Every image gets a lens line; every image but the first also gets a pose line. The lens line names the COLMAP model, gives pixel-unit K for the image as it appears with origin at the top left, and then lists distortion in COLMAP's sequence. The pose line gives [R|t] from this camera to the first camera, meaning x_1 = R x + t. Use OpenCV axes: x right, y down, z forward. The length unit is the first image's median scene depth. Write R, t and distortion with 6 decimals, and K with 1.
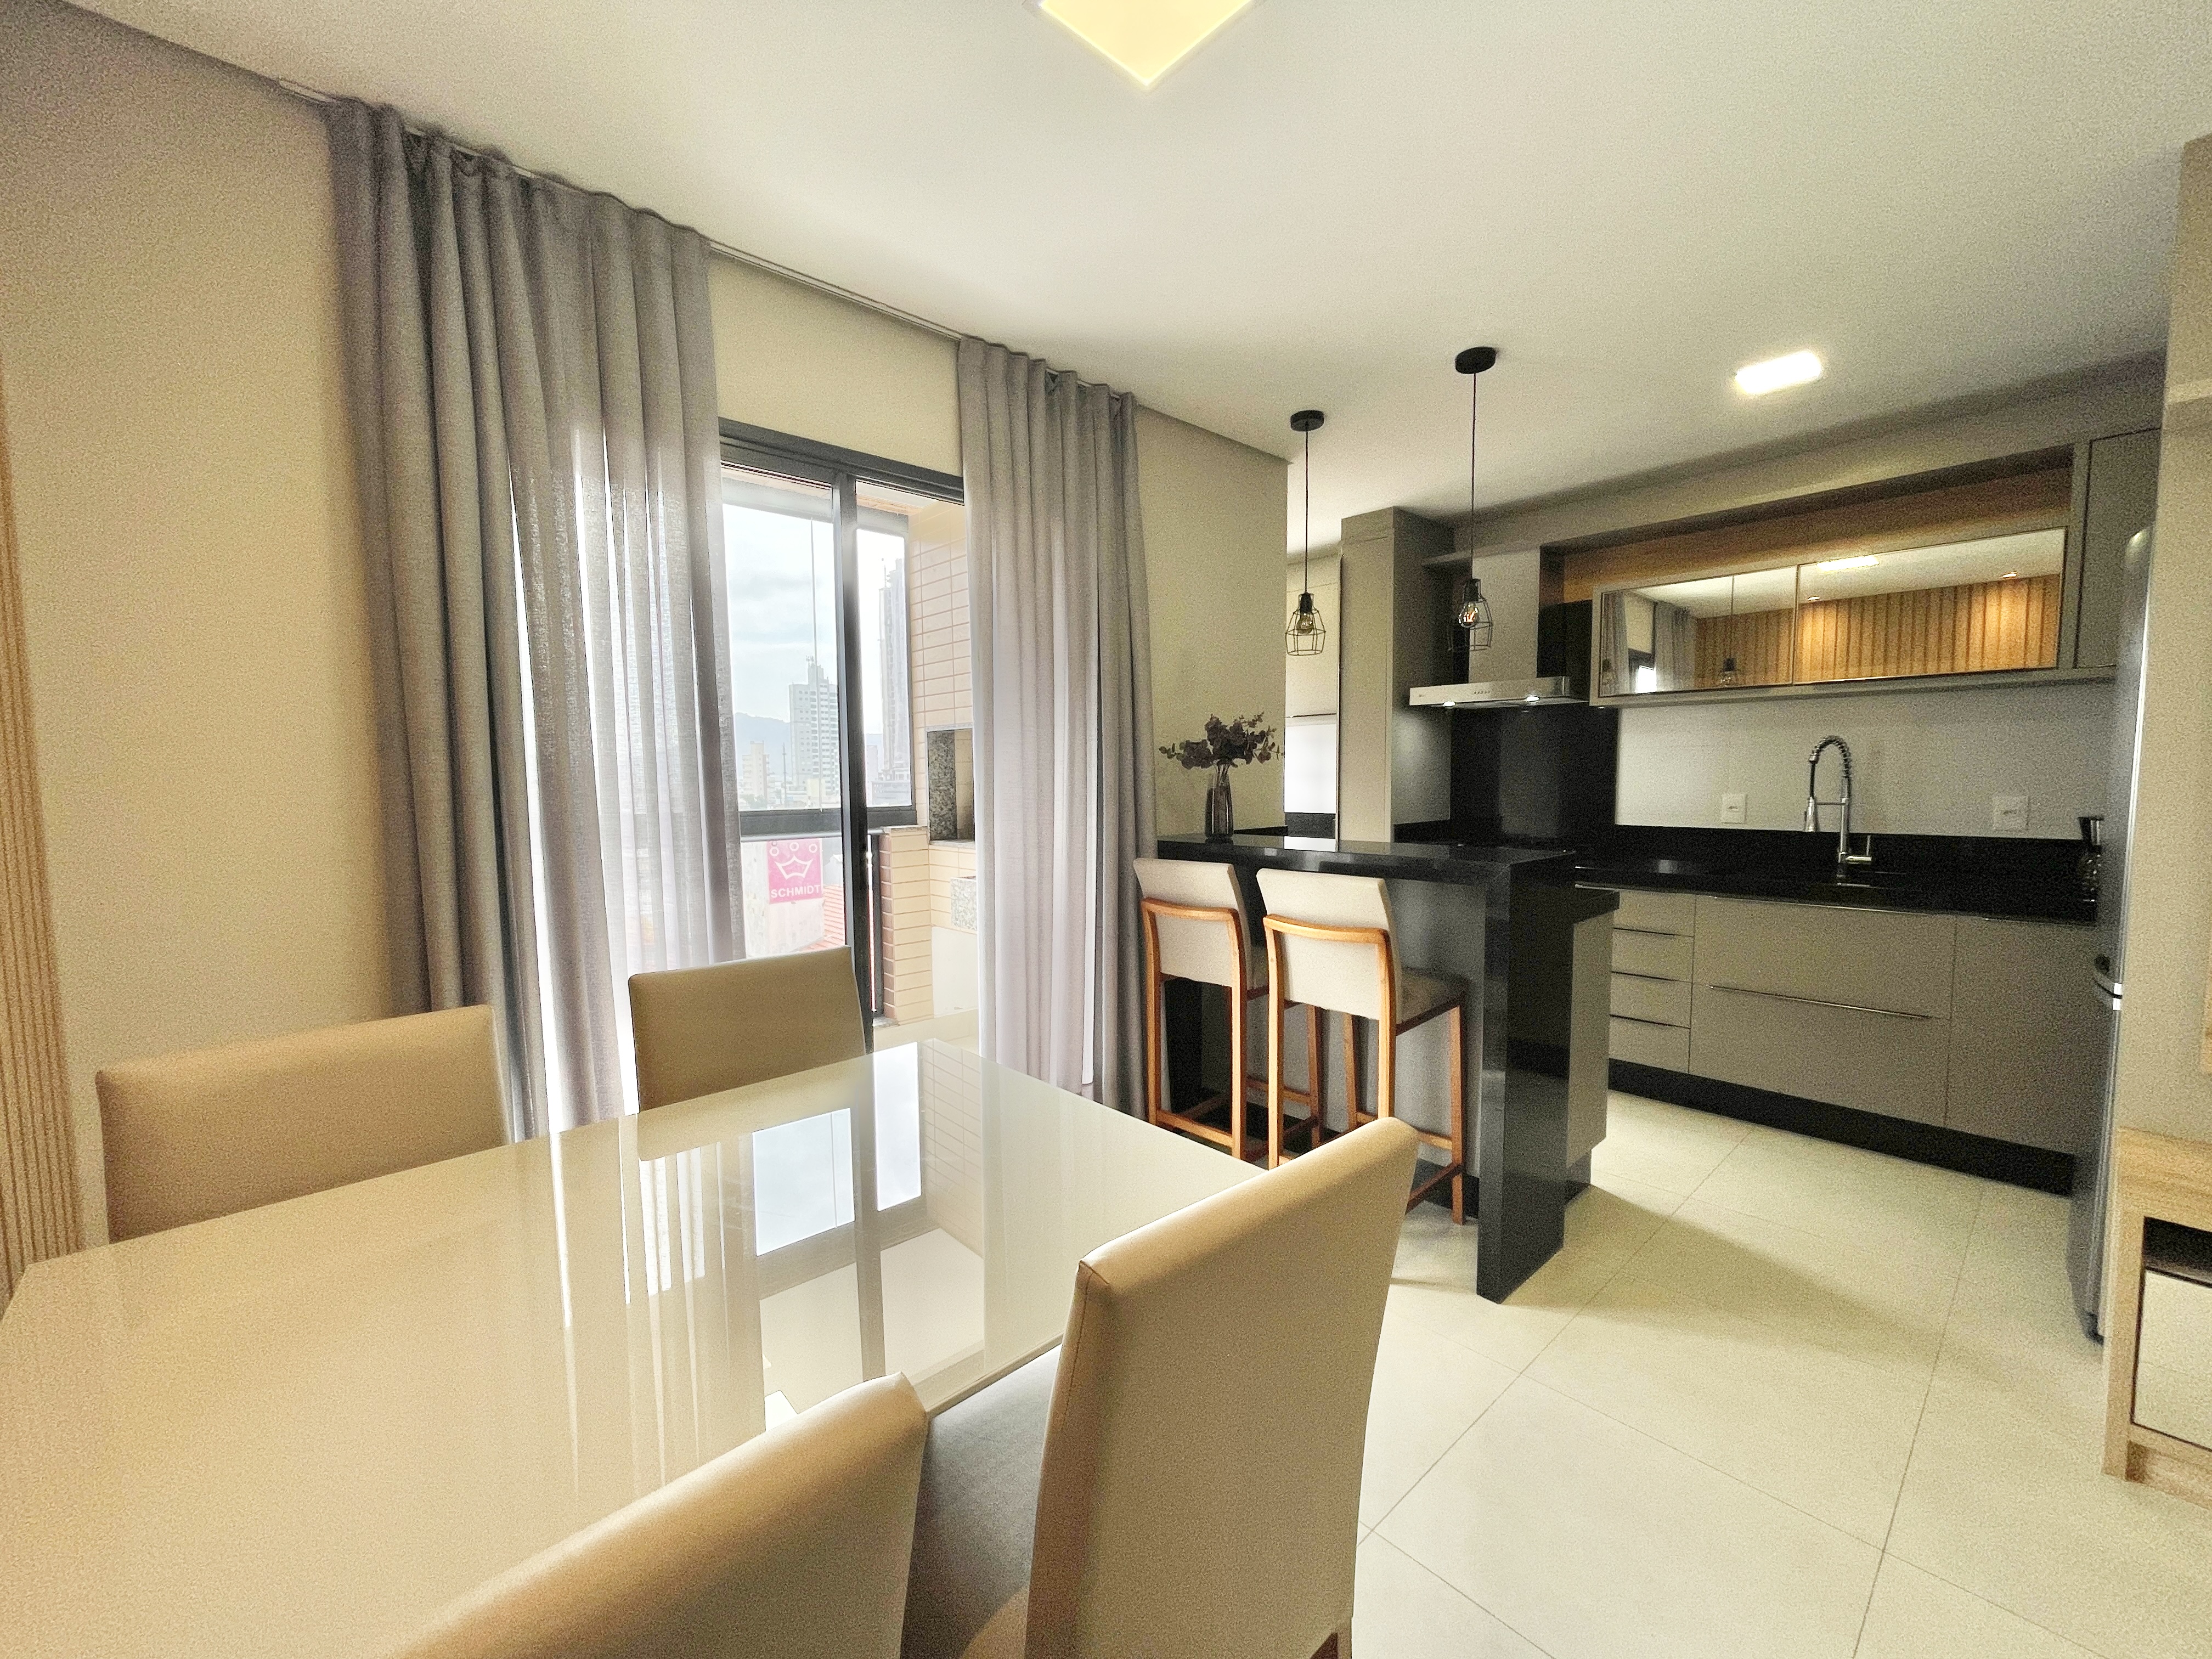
lens RADIAL K [[894.9, 0, 1093.5], [0, 894.9, 838.0], [0, 0, 1]] dist [-0.000820, -0.000043]
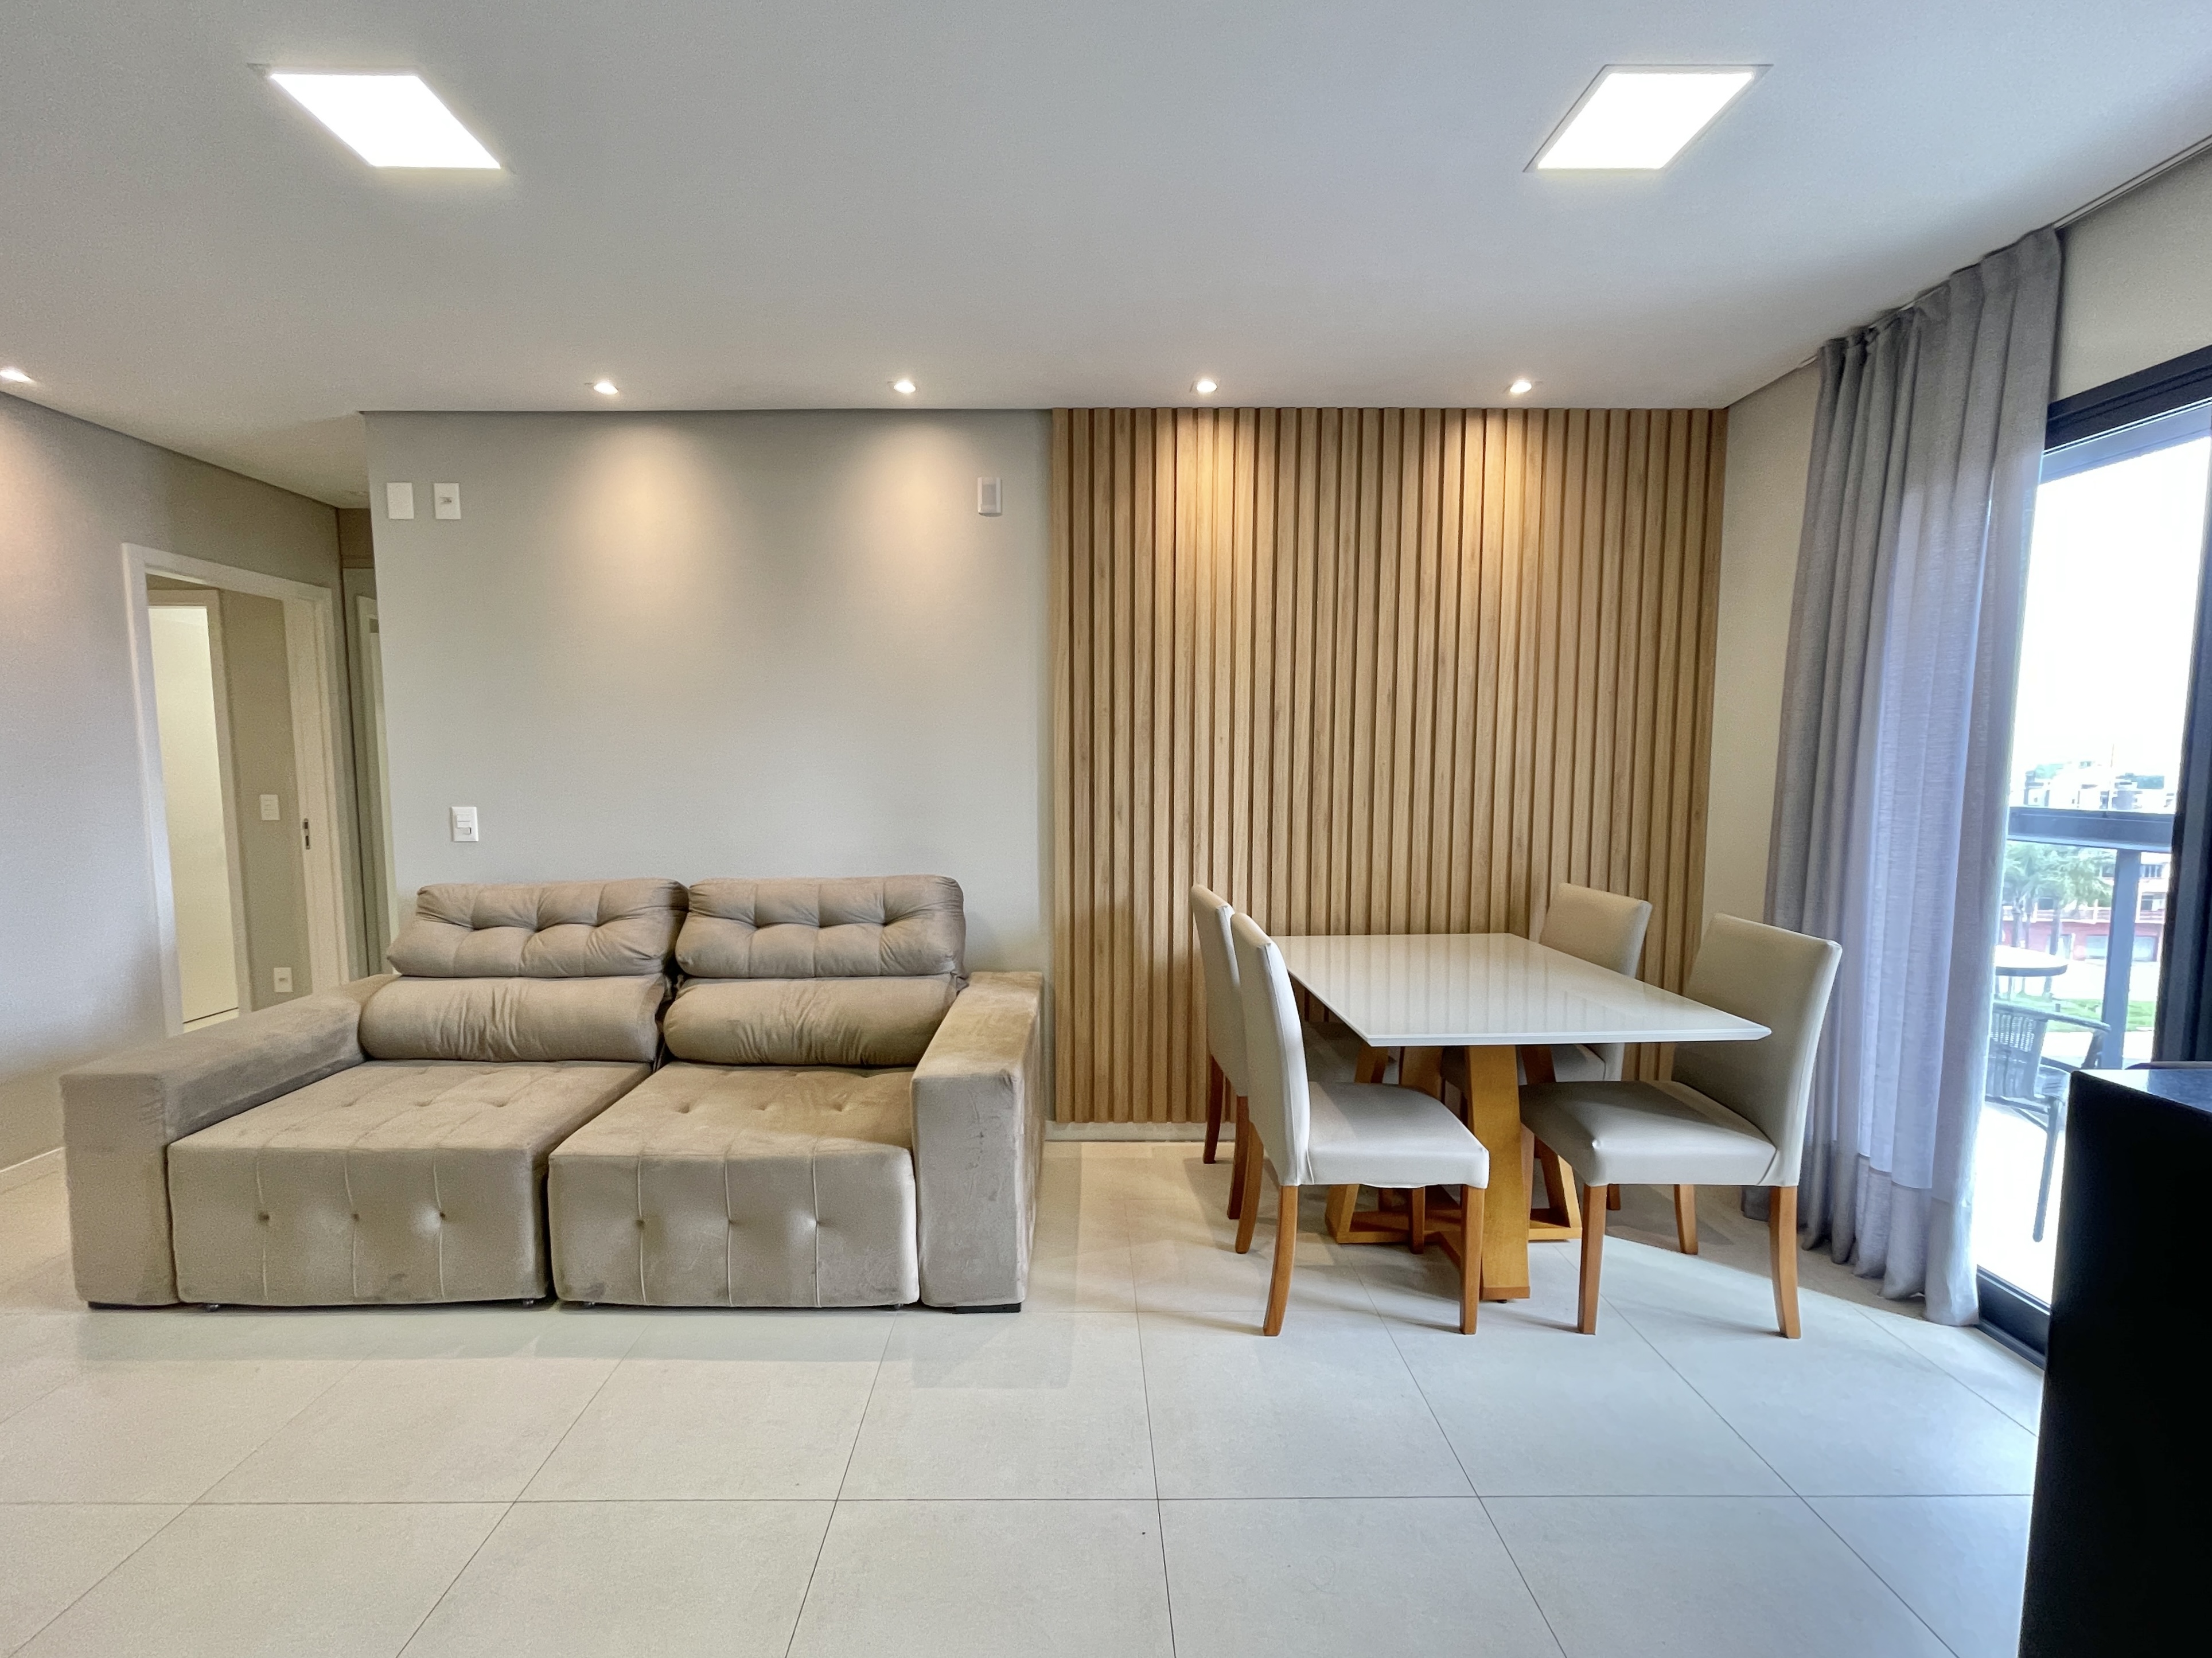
lens RADIAL K [[923.2, 0, 1088.8], [0, 923.2, 842.0], [0, 0, 1]] dist [-0.001521, -0.000175]
pose [[-0.663380, 0.081975, -0.743779, 0.717528], [-0.043771, 0.988028, 0.147934, -0.079672], [0.747001, 0.130692, -0.651850, 0.659365]]
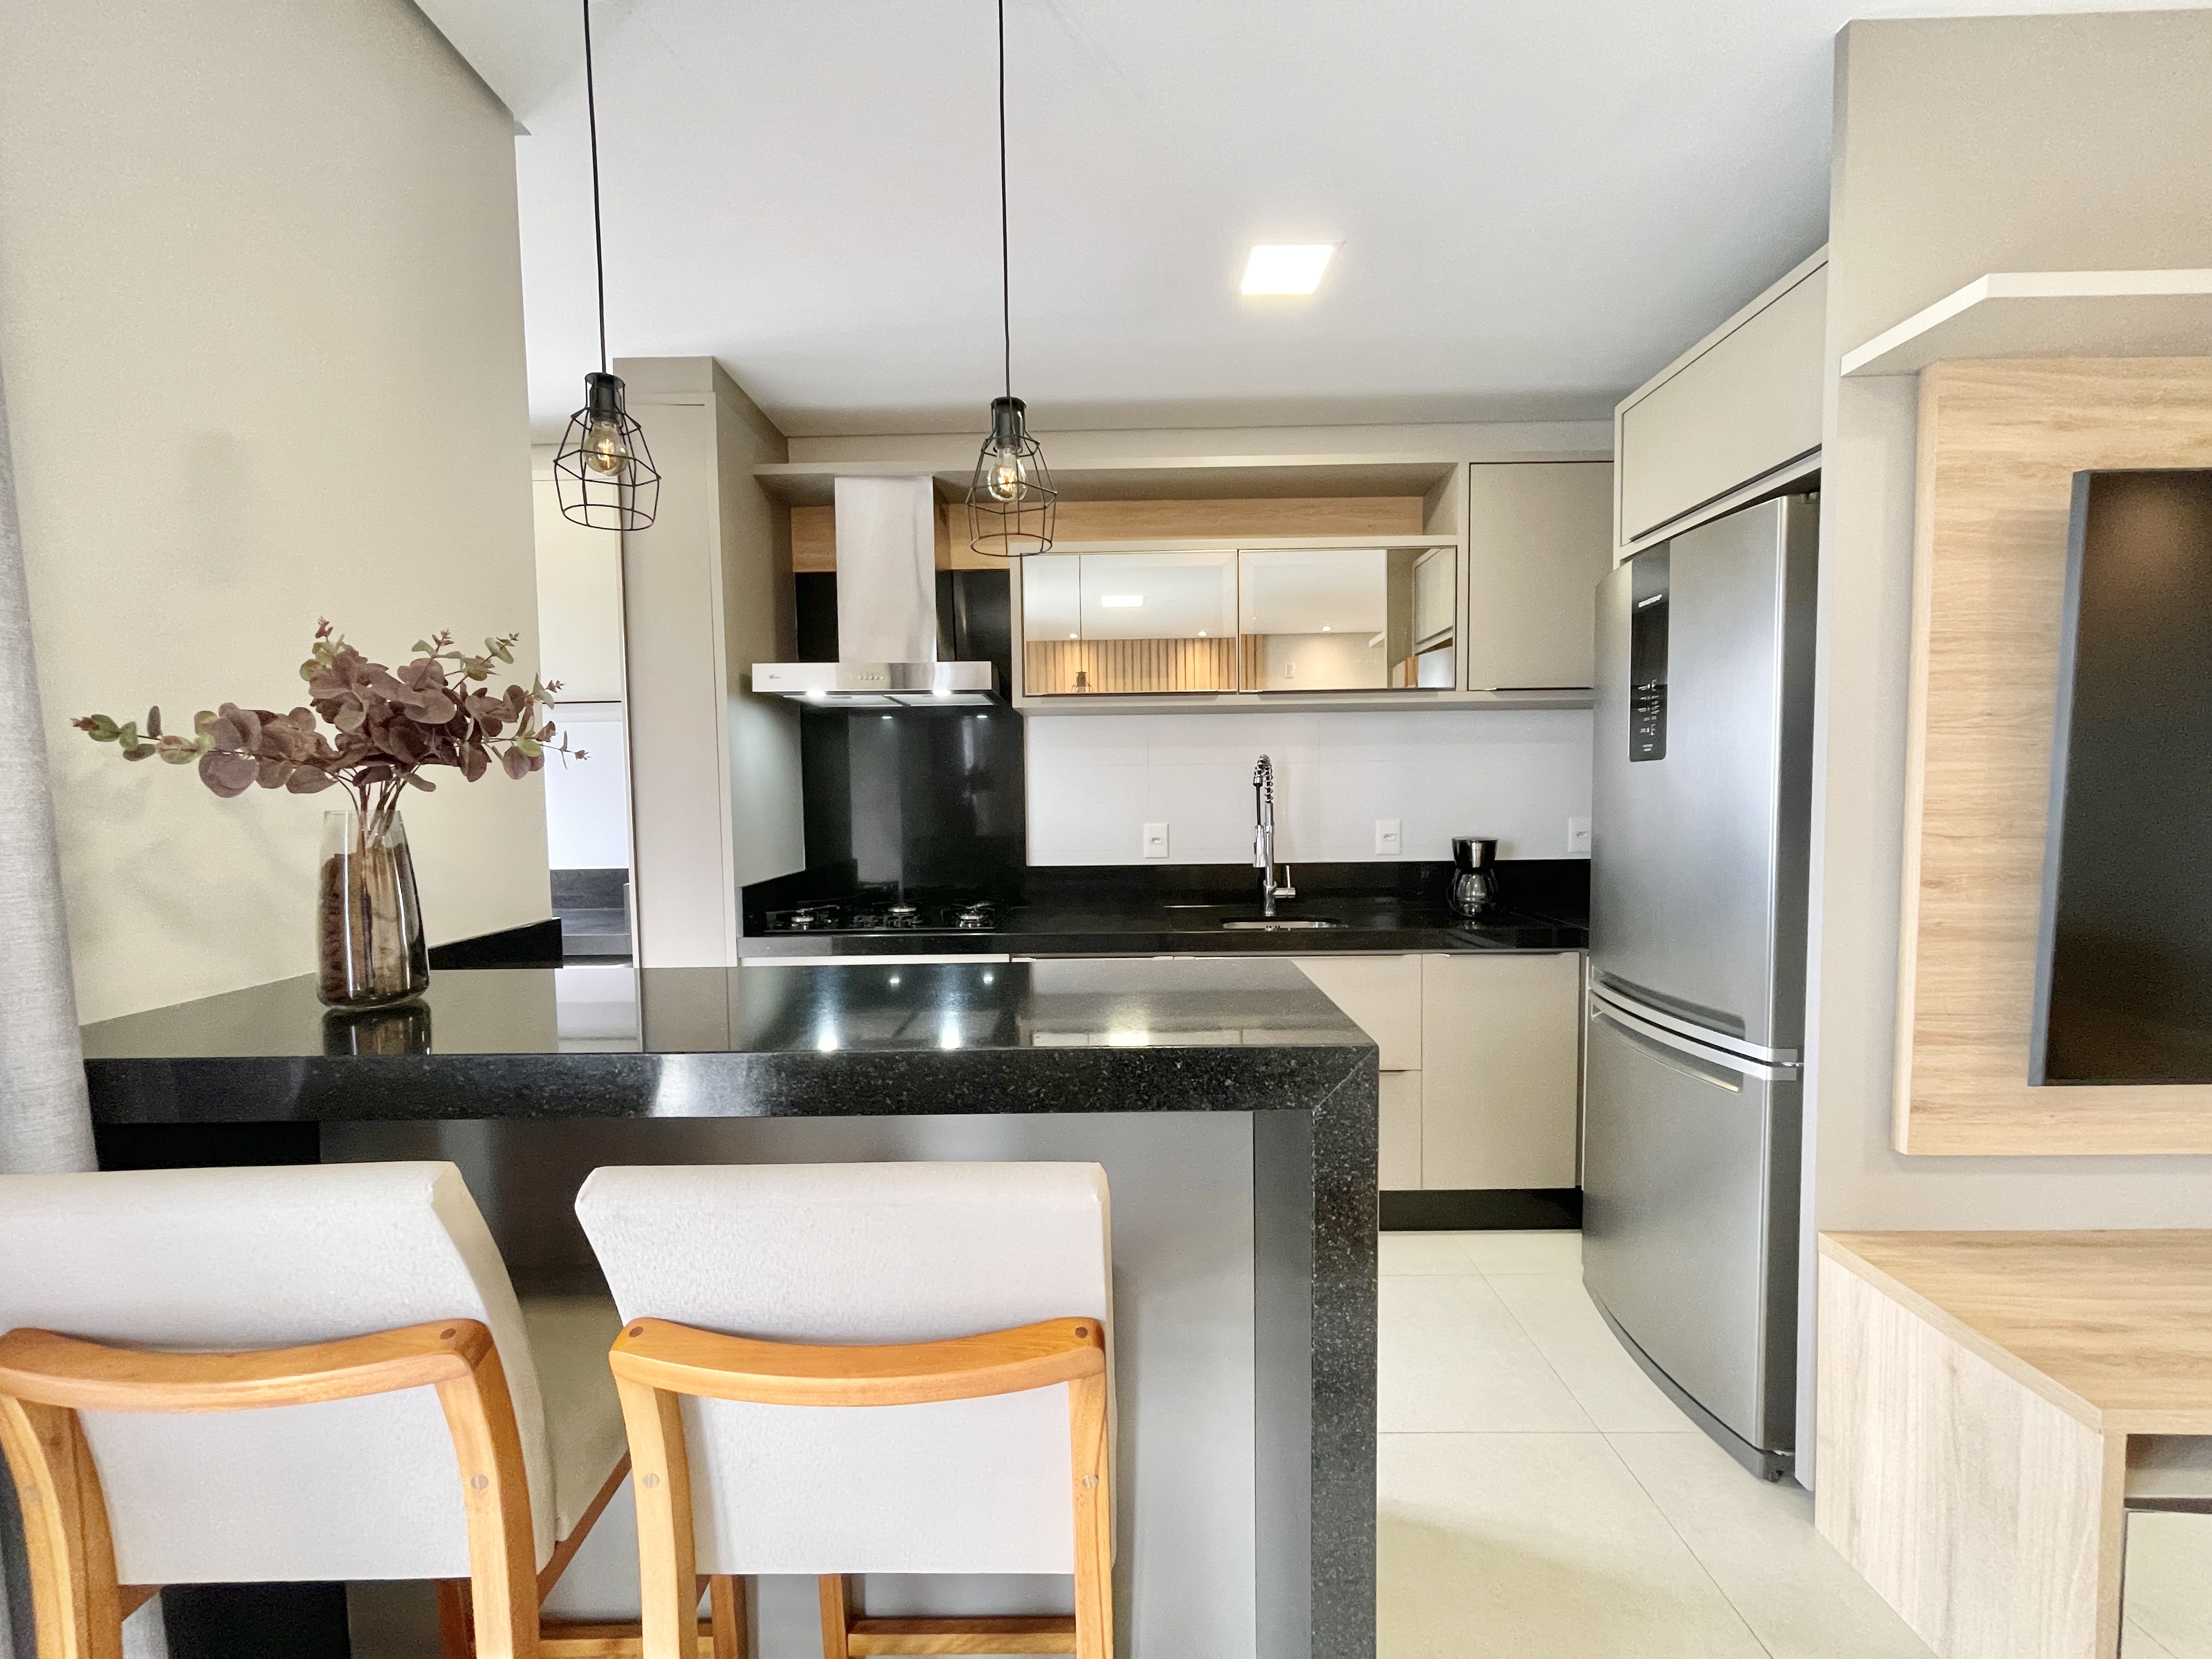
lens RADIAL K [[887.5, 0, 1106.1], [0, 887.5, 842.5], [0, 0, 1]] dist [-0.000529, -0.000097]
pose [[0.672163, -0.042684, 0.739172, 0.083725], [0.060695, 0.998153, 0.002447, -0.045223], [-0.737911, 0.043220, 0.673512, 0.592580]]
